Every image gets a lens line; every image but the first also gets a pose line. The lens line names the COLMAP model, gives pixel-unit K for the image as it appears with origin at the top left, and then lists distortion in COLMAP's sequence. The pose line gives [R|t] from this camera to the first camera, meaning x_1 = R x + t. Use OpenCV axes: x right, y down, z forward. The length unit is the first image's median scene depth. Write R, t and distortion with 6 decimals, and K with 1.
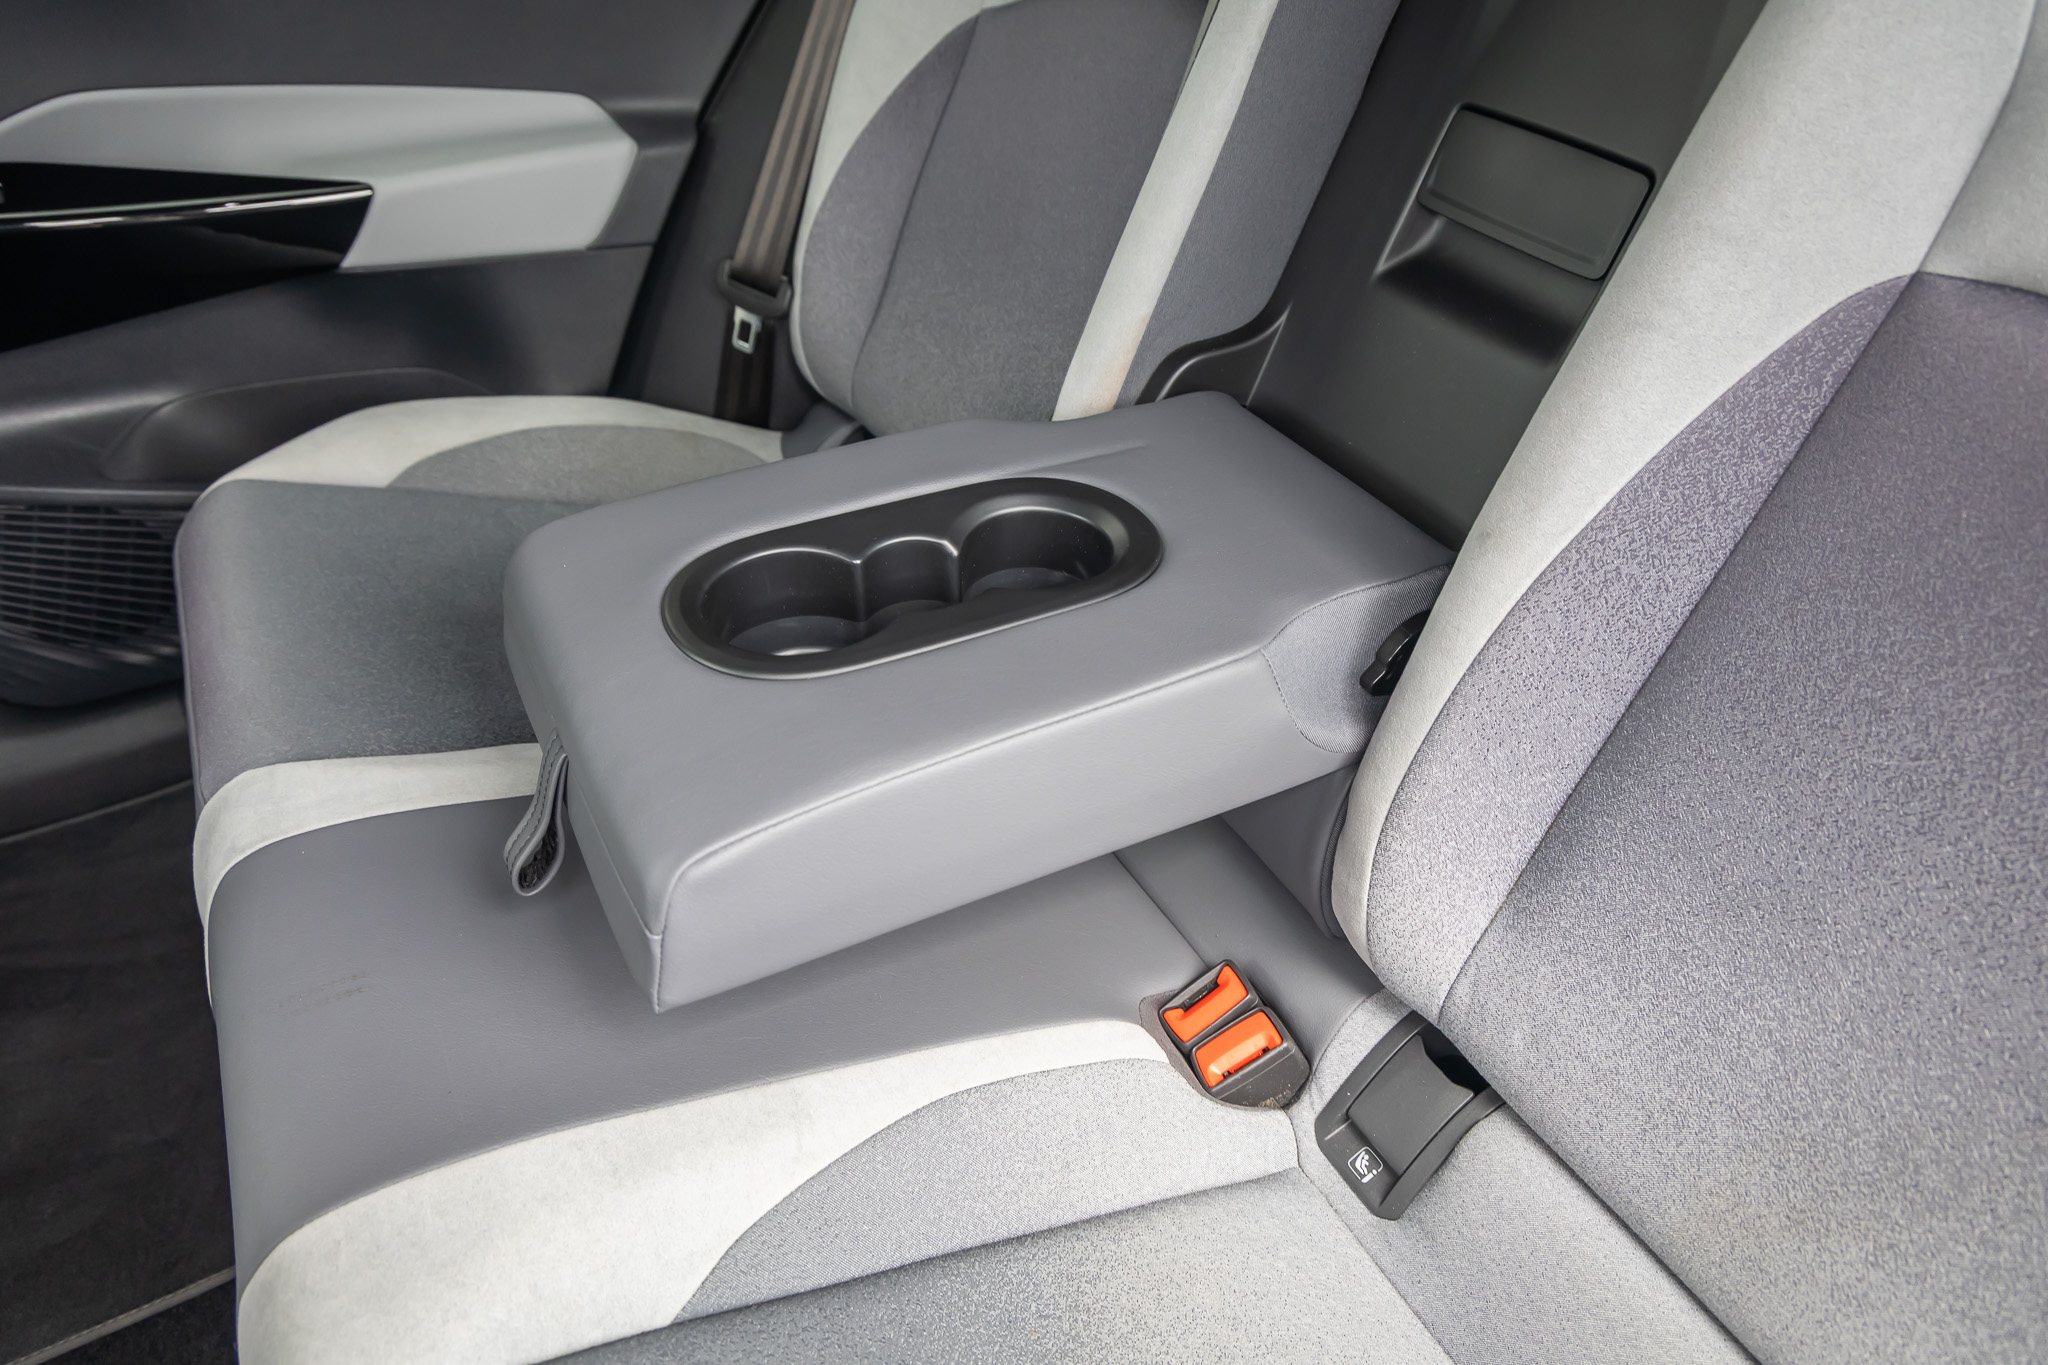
lens RADIAL K [[1362.4, 0, 1034.8], [0, 1362.4, 683.2], [0, 0, 1]] dist [-0.002197, -0.001530]
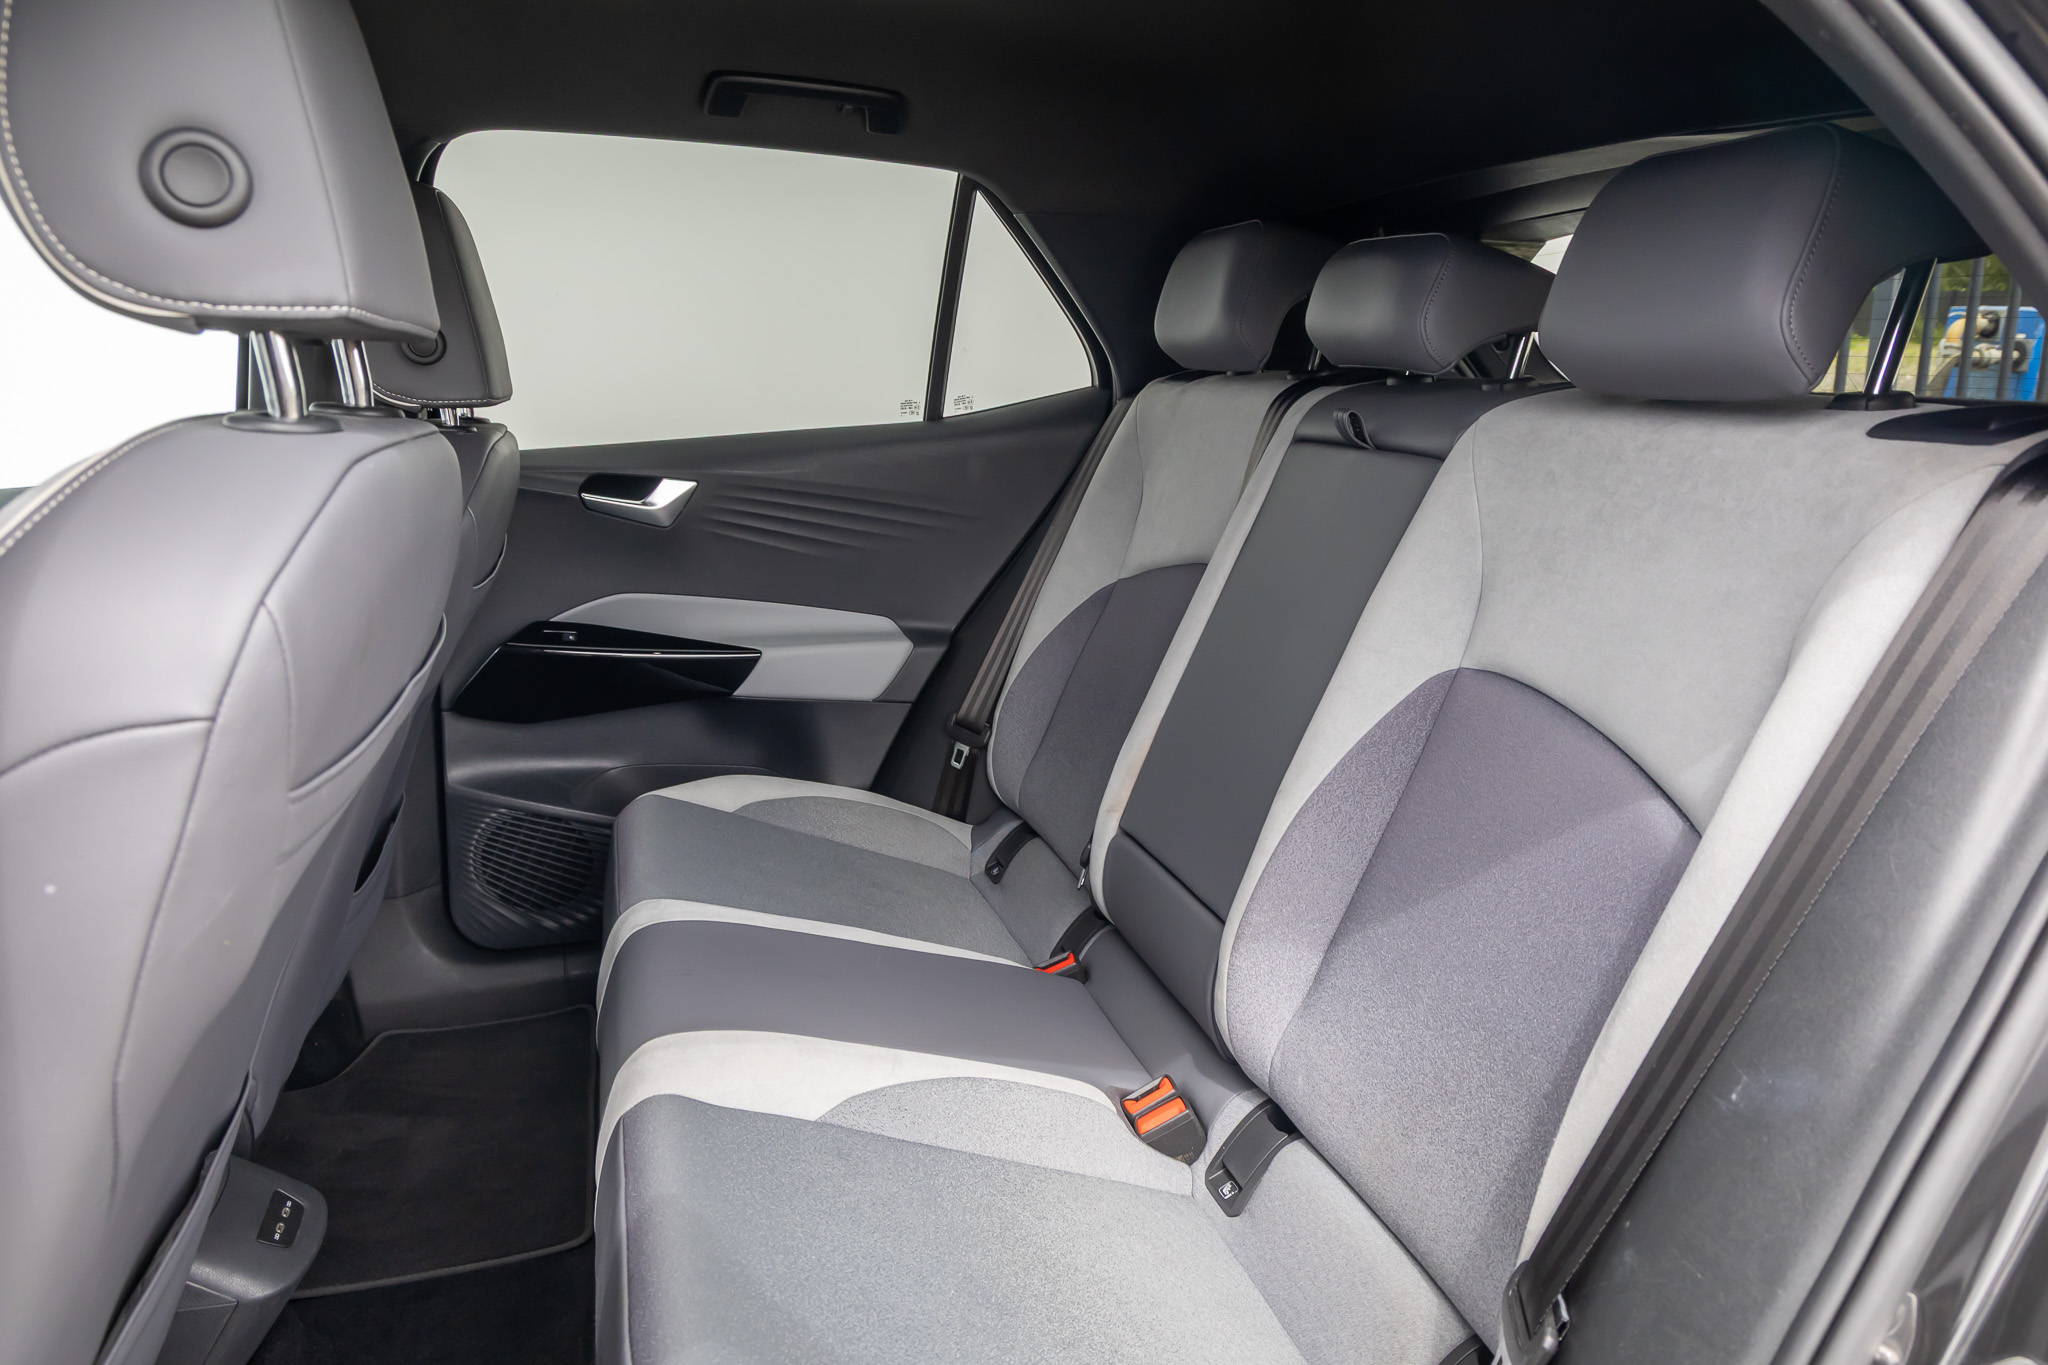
lens RADIAL K [[1362.4, 0, 1034.8], [0, 1362.4, 683.2], [0, 0, 1]] dist [-0.002197, -0.001530]
pose [[0.979467, 0.060031, -0.192458, 0.280501], [-0.134706, 0.905133, -0.403223, 0.472456], [0.149994, 0.420869, 0.894635, -0.709074]]
